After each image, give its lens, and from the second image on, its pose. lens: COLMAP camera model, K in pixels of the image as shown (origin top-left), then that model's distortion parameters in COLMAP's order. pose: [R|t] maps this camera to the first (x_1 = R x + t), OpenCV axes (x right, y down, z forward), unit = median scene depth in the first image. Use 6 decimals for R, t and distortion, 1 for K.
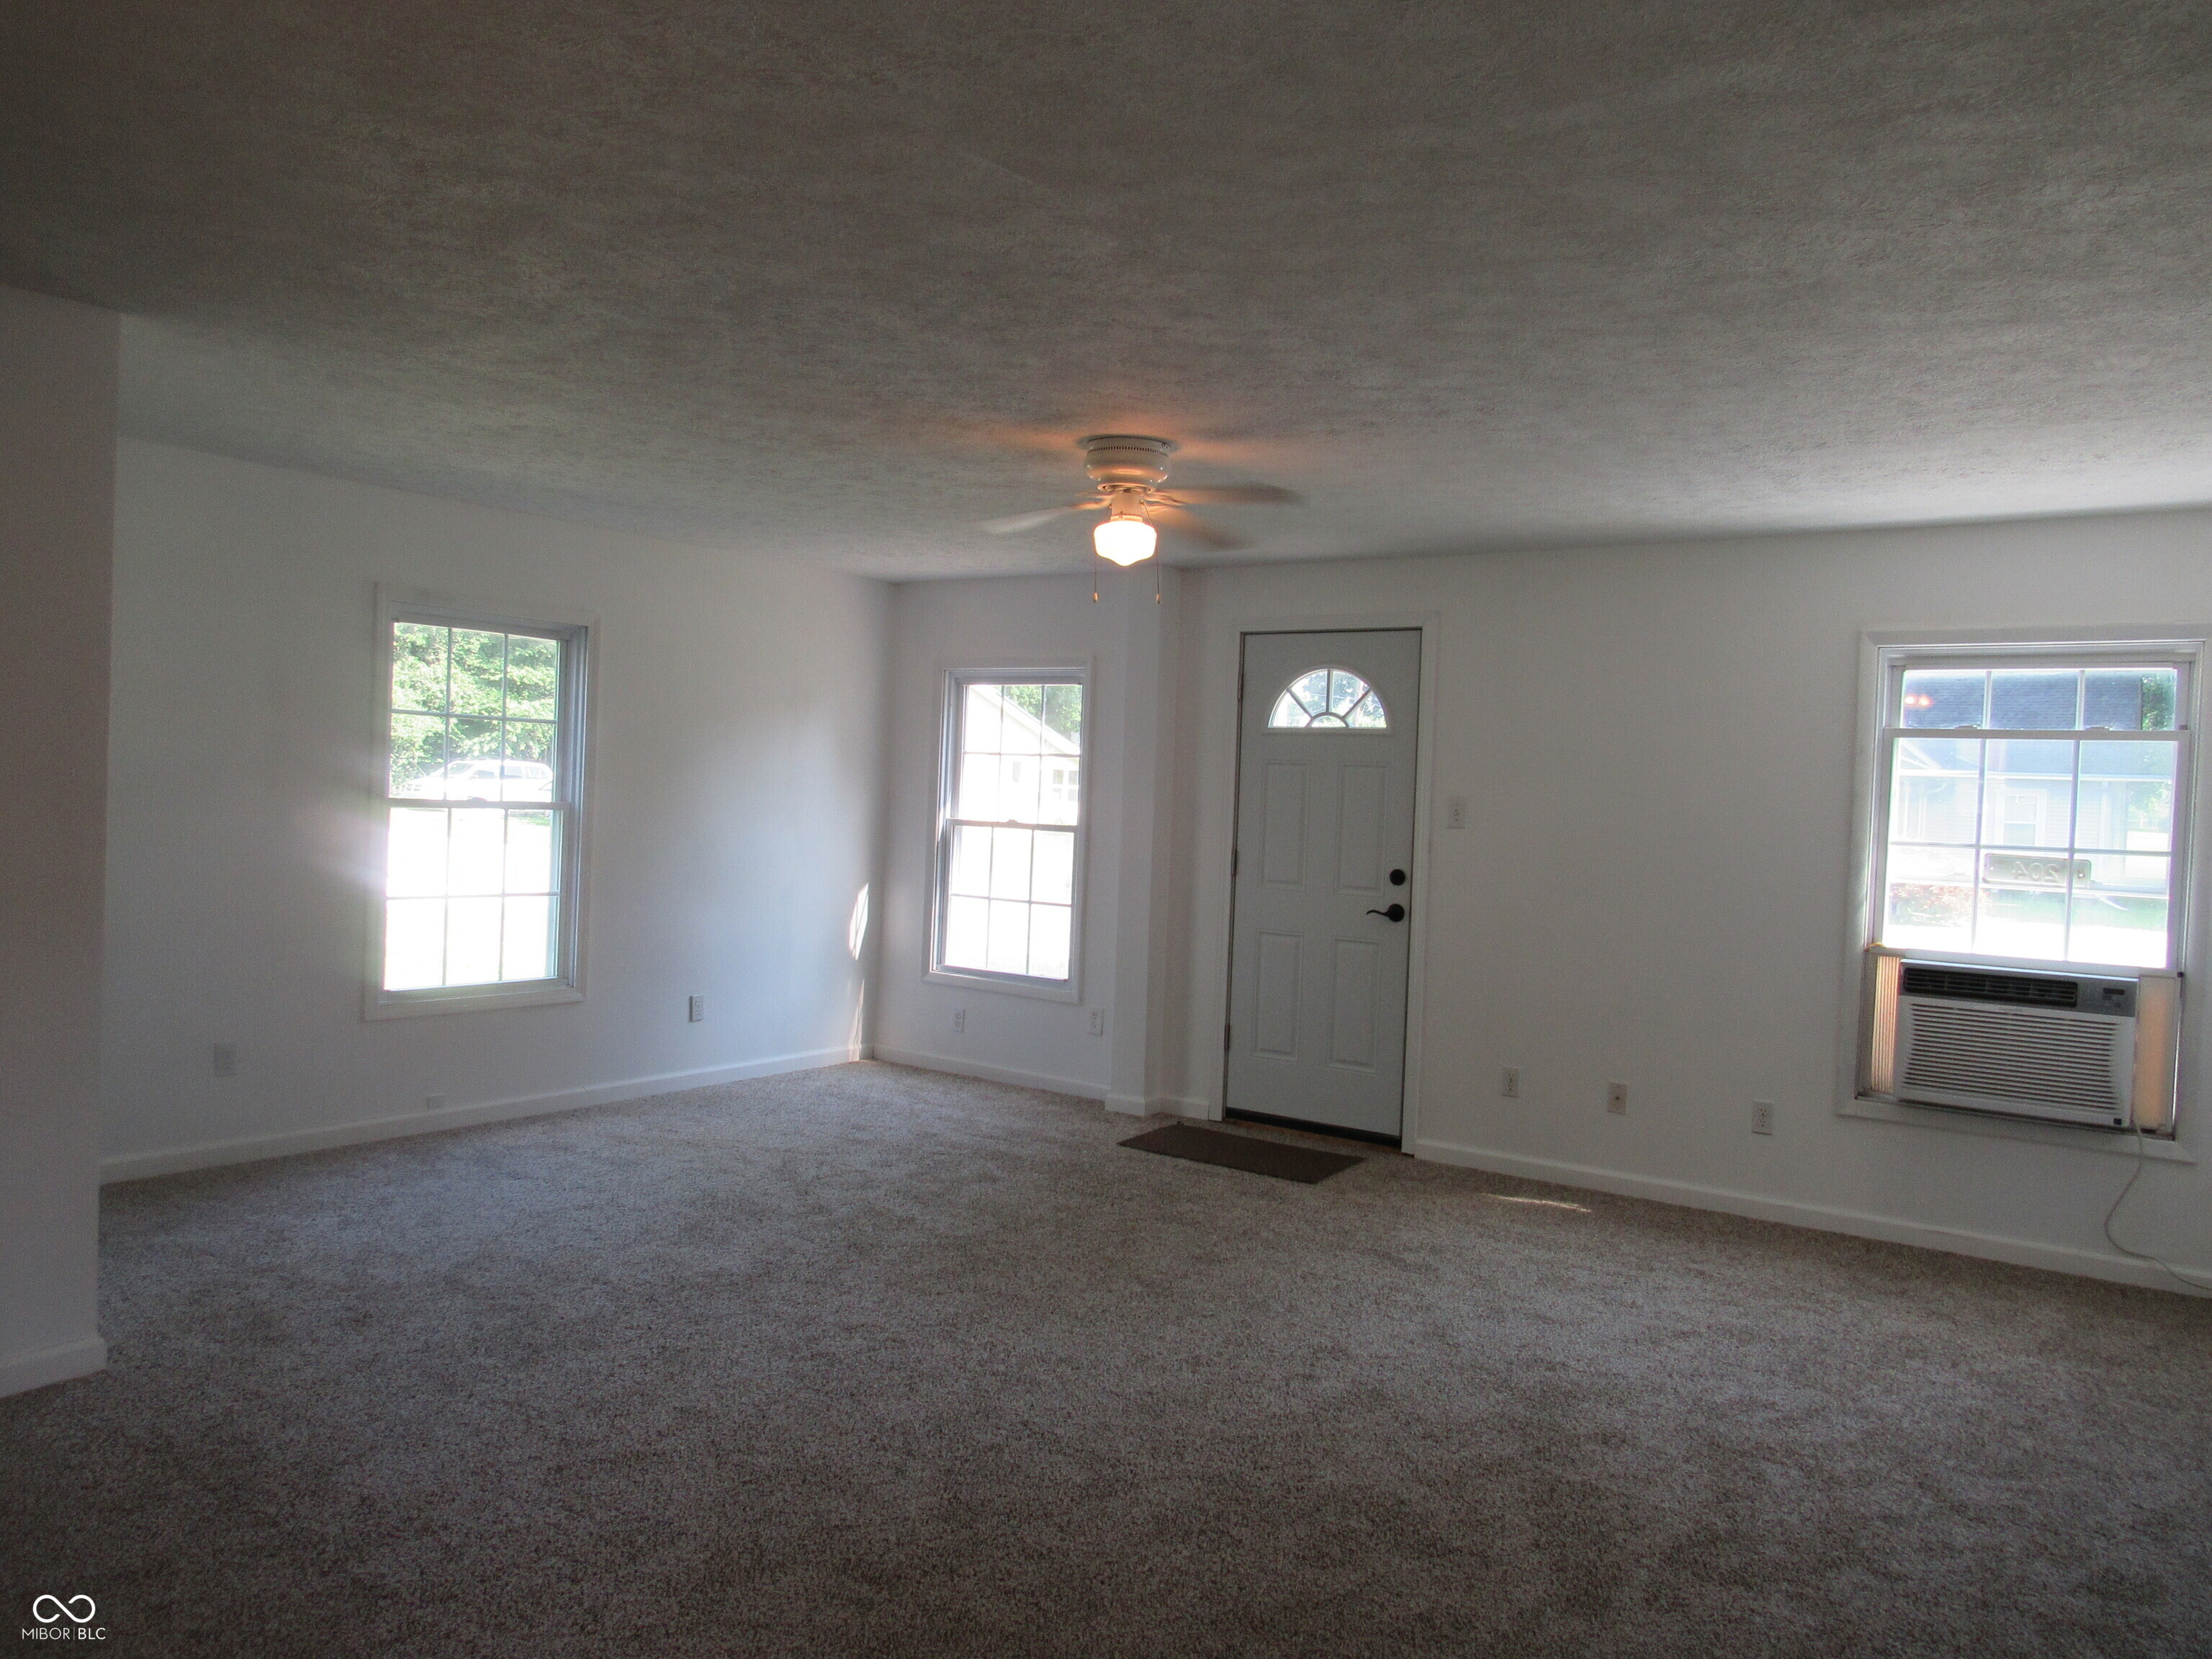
lens RADIAL K [[1578.8, 0, 1105.4], [0, 1578.8, 837.0], [0, 0, 1]] dist [-0.031847, 0.011350]
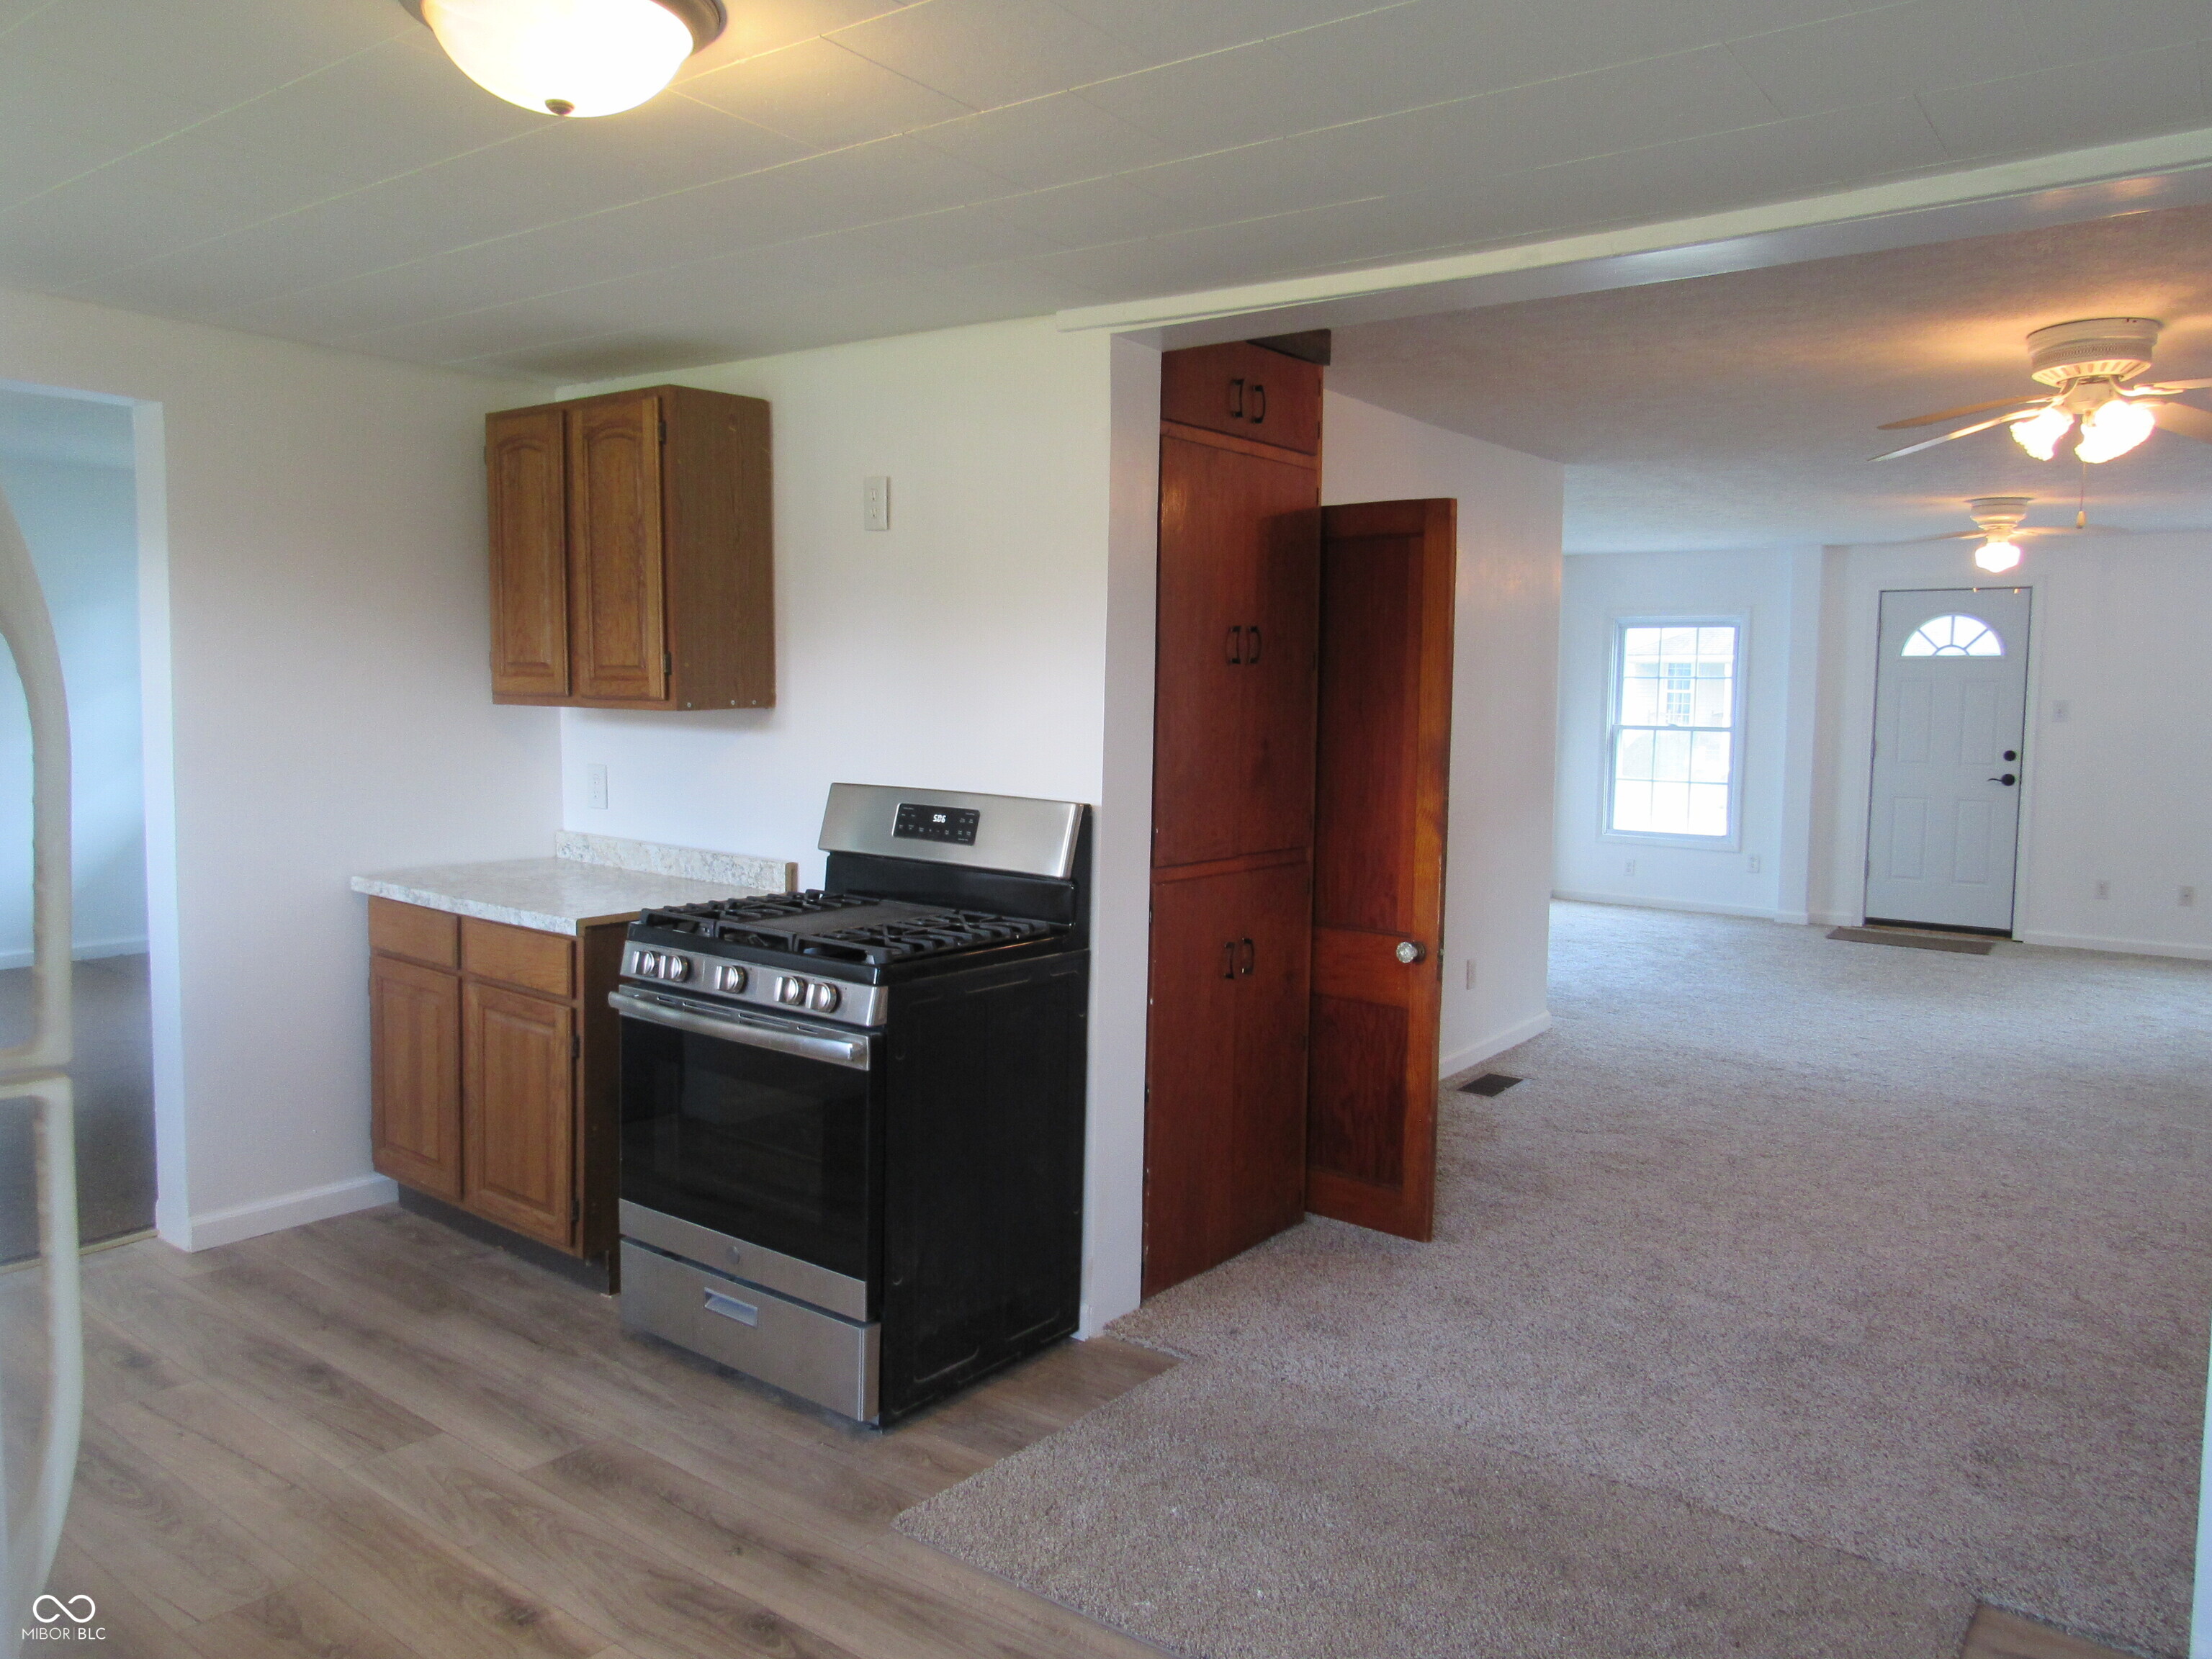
lens RADIAL K [[1578.8, 0, 1106.6], [0, 1578.8, 840.0], [0, 0, 1]] dist [-0.031847, 0.011350]
pose [[0.999084, -0.026112, -0.033896, -0.731909], [0.028163, 0.997710, 0.061496, -0.011736], [0.032213, -0.062395, 0.997532, -0.595335]]
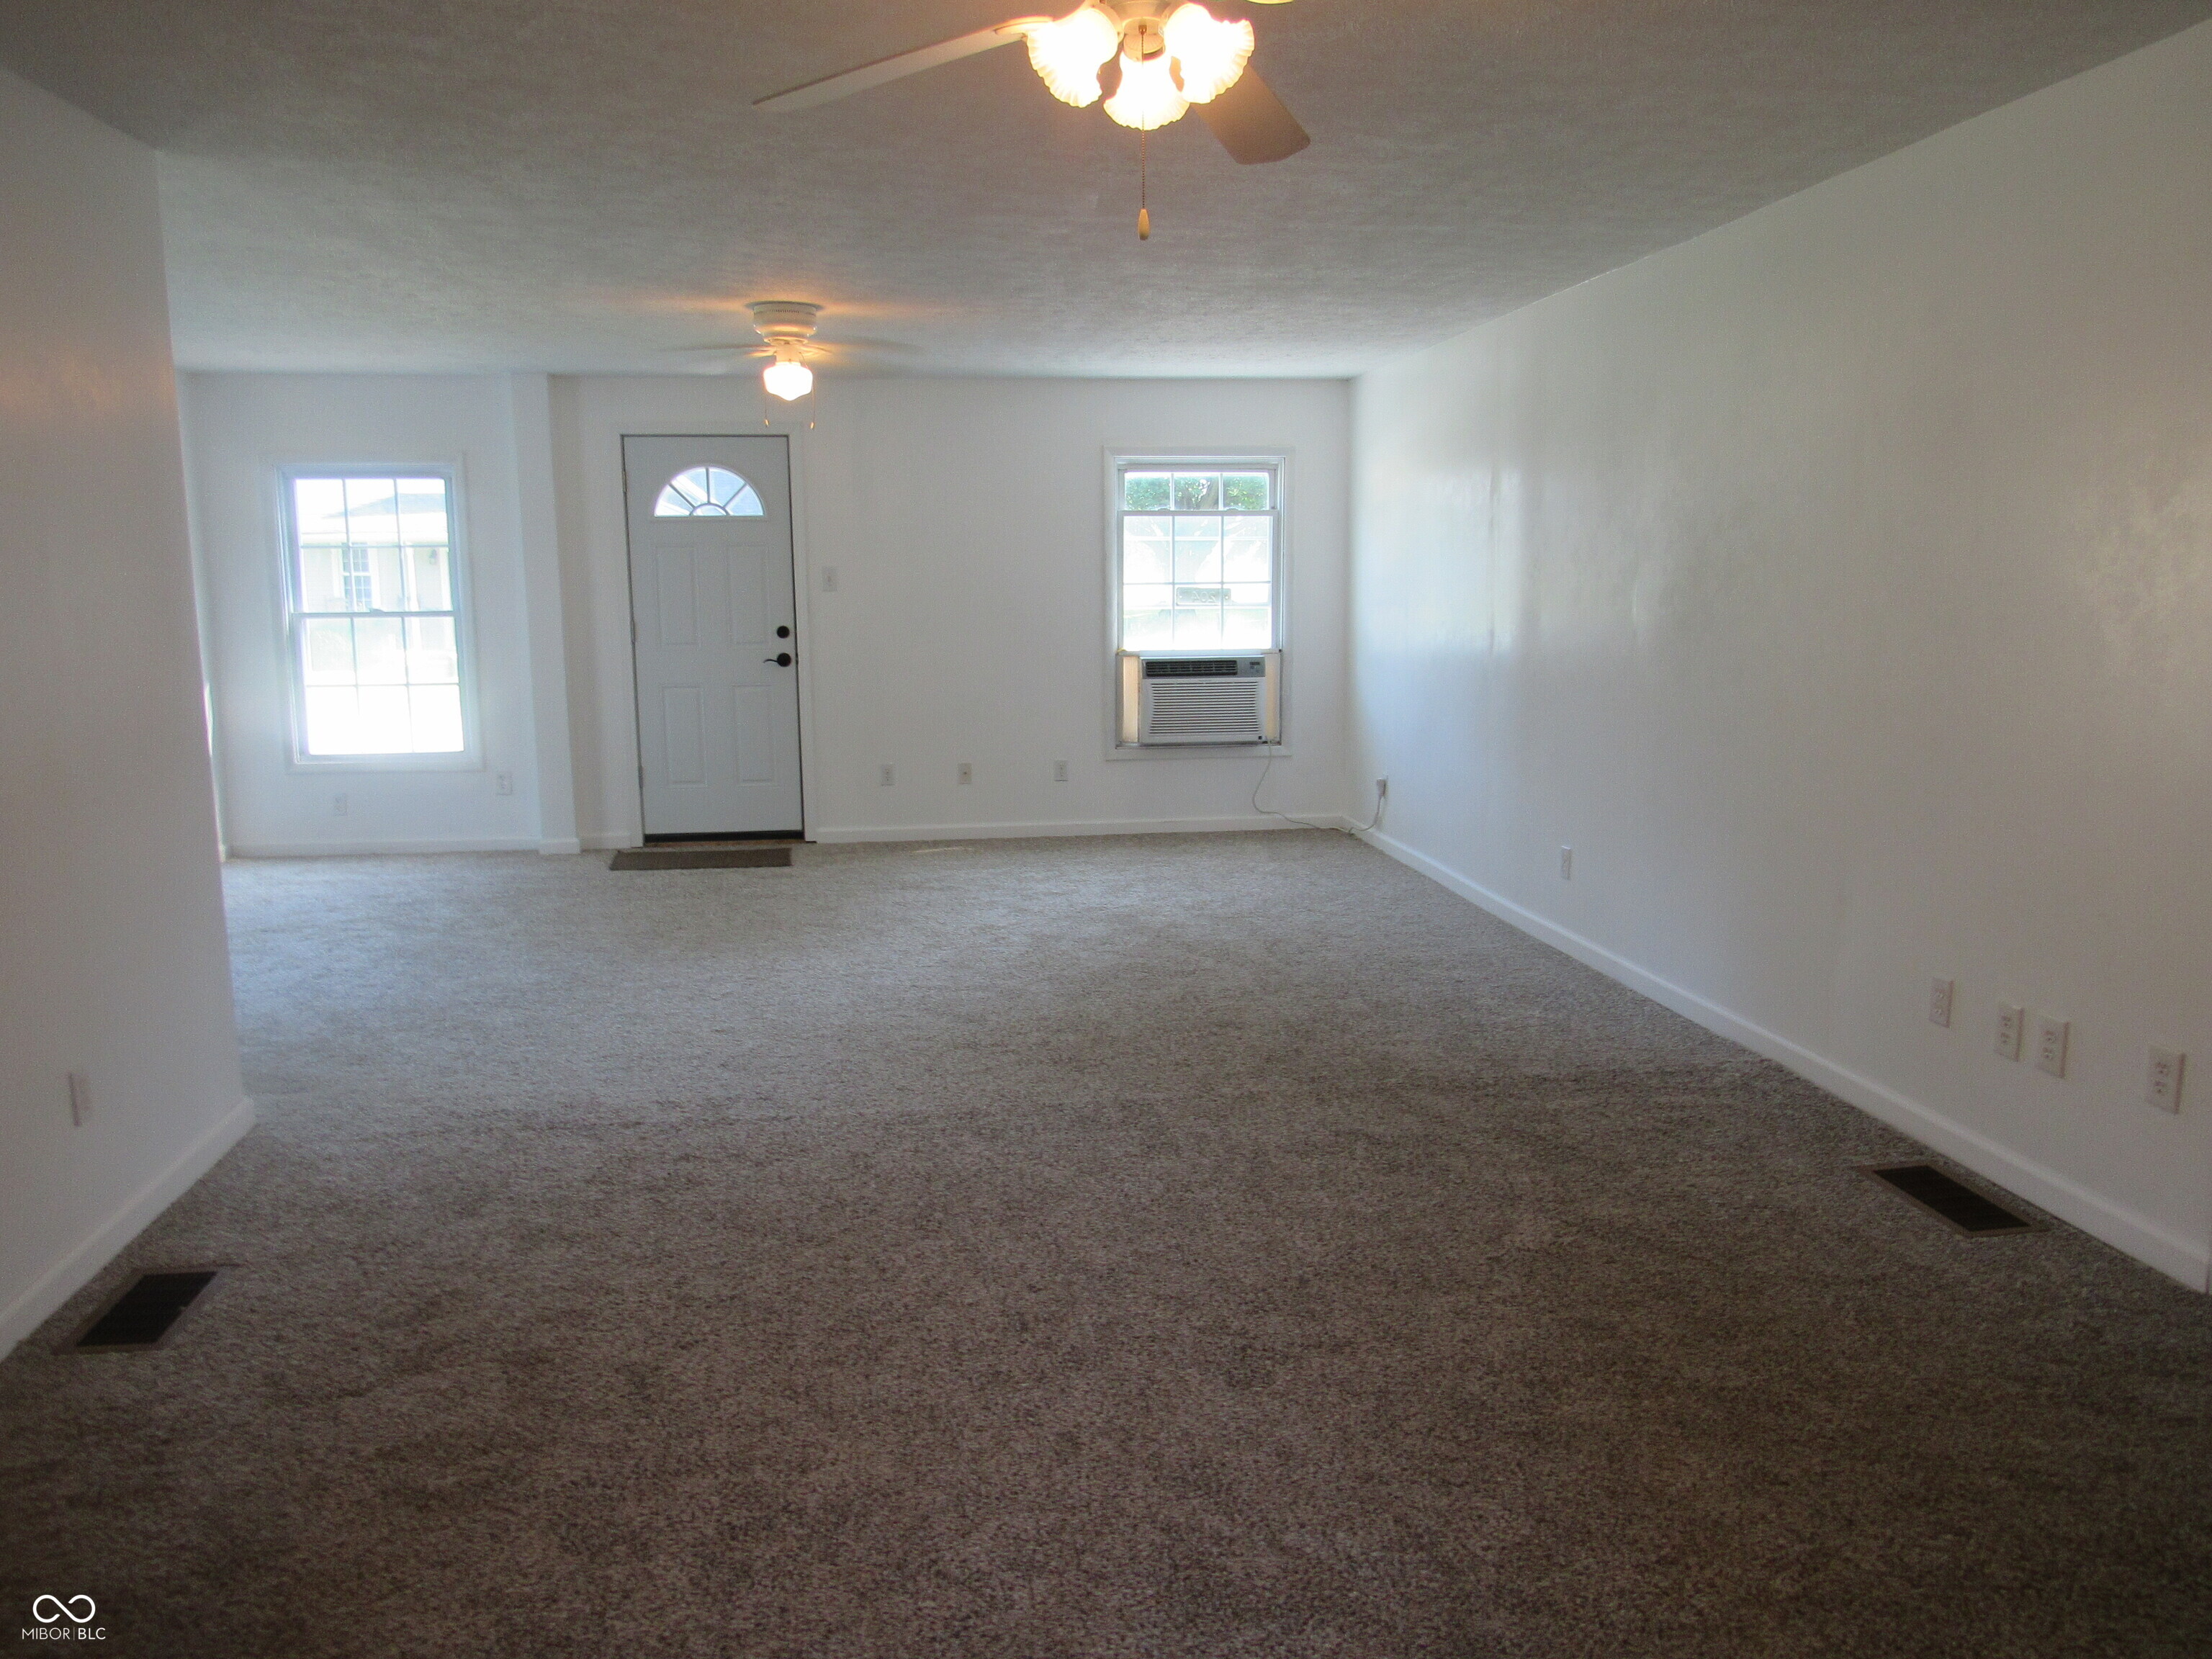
lens RADIAL K [[1578.8, 0, 1110.2], [0, 1578.8, 835.6], [0, 0, 1]] dist [-0.031847, 0.011350]
pose [[0.722546, -0.154581, 0.673819, -0.612510], [0.055795, 0.984540, 0.166035, -0.011584], [-0.689067, -0.082372, 0.720001, -0.151318]]
